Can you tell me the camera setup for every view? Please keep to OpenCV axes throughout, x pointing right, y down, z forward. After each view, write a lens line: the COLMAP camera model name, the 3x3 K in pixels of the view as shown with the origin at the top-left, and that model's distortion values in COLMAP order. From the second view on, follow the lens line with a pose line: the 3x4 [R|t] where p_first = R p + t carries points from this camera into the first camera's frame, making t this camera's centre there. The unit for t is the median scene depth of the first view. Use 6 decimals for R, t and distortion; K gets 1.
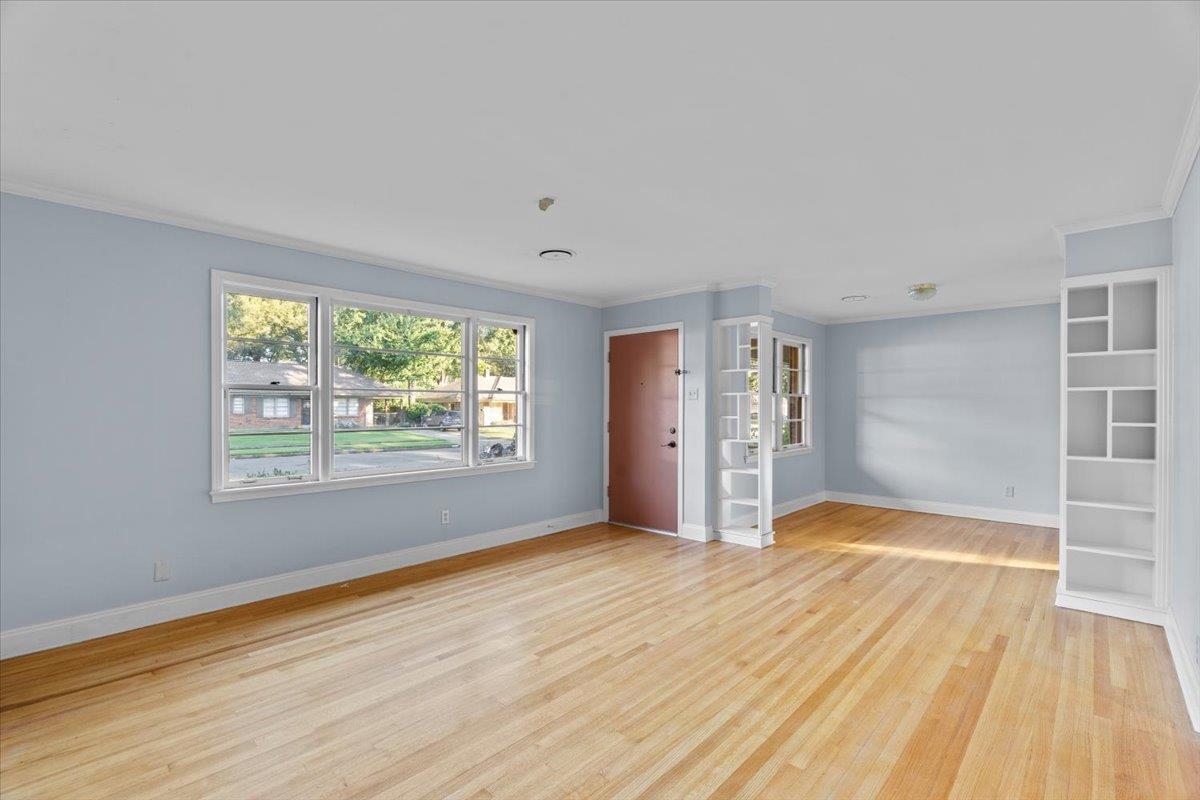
lens RADIAL K [[545.3, 0, 597.4], [0, 545.3, 402.6], [0, 0, 1]] dist [0.001489, -0.000387]
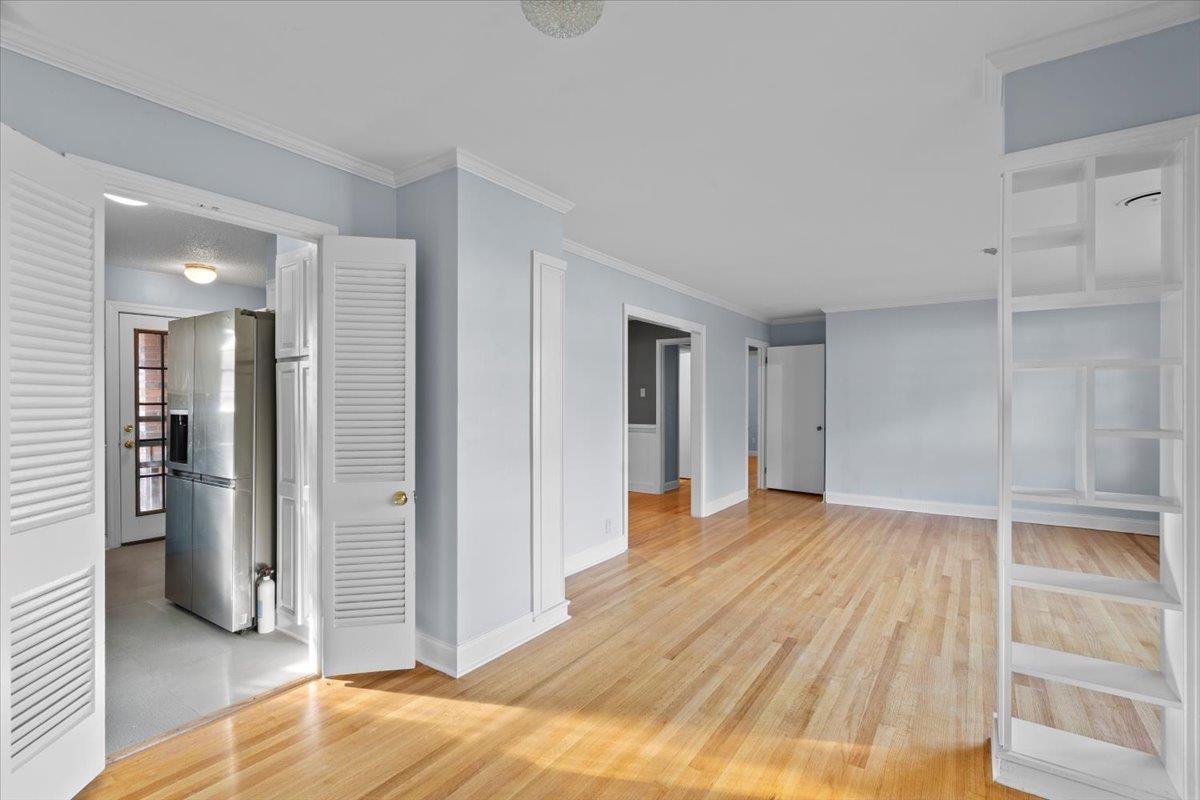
lens RADIAL K [[545.3, 0, 596.8], [0, 545.3, 402.4], [0, 0, 1]] dist [0.001489, -0.000387]
pose [[-0.991444, -0.001489, -0.130525, 1.055403], [-0.001379, 0.999999, -0.000934, 0.013080], [0.130526, -0.000746, -0.991445, 2.210356]]
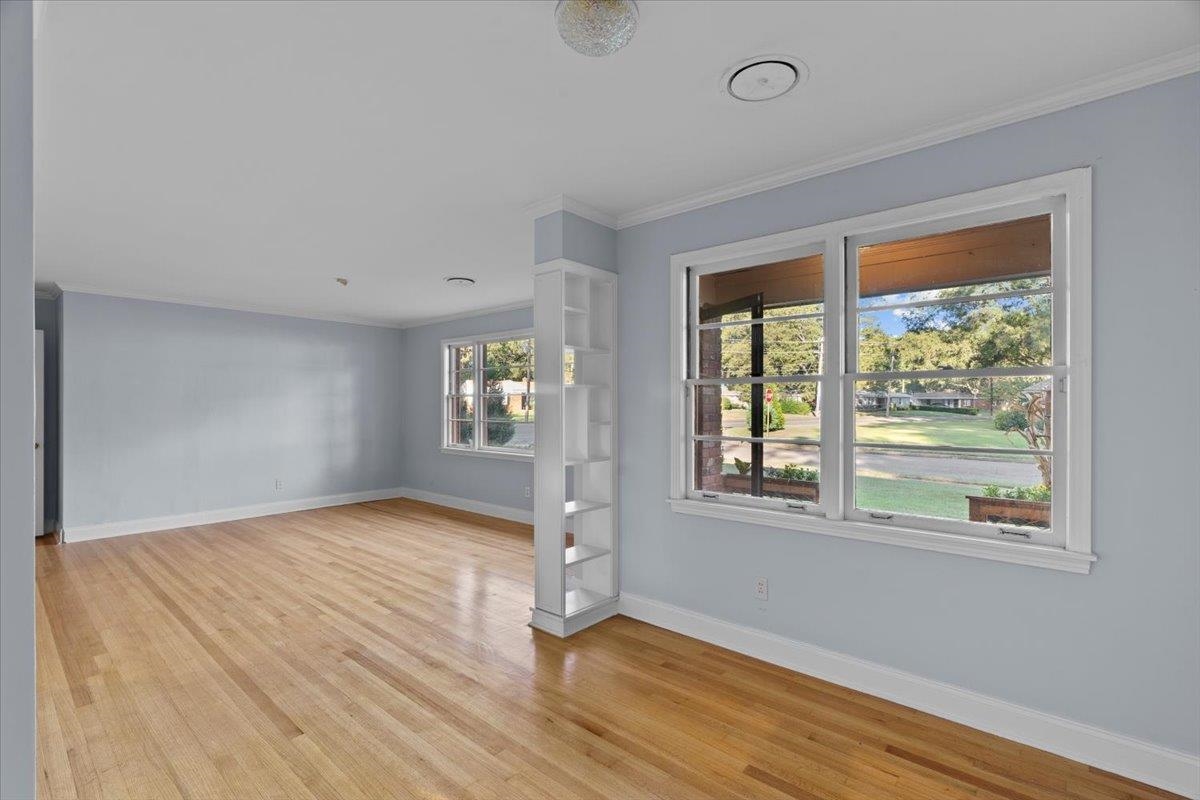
lens RADIAL K [[545.3, 0, 594.0], [0, 545.3, 403.0], [0, 0, 1]] dist [0.001489, -0.000387]
pose [[0.015601, -0.006644, -0.999856, 1.532310], [0.005735, 0.999962, -0.006555, 0.010918], [0.999862, -0.005632, 0.015638, 1.713827]]
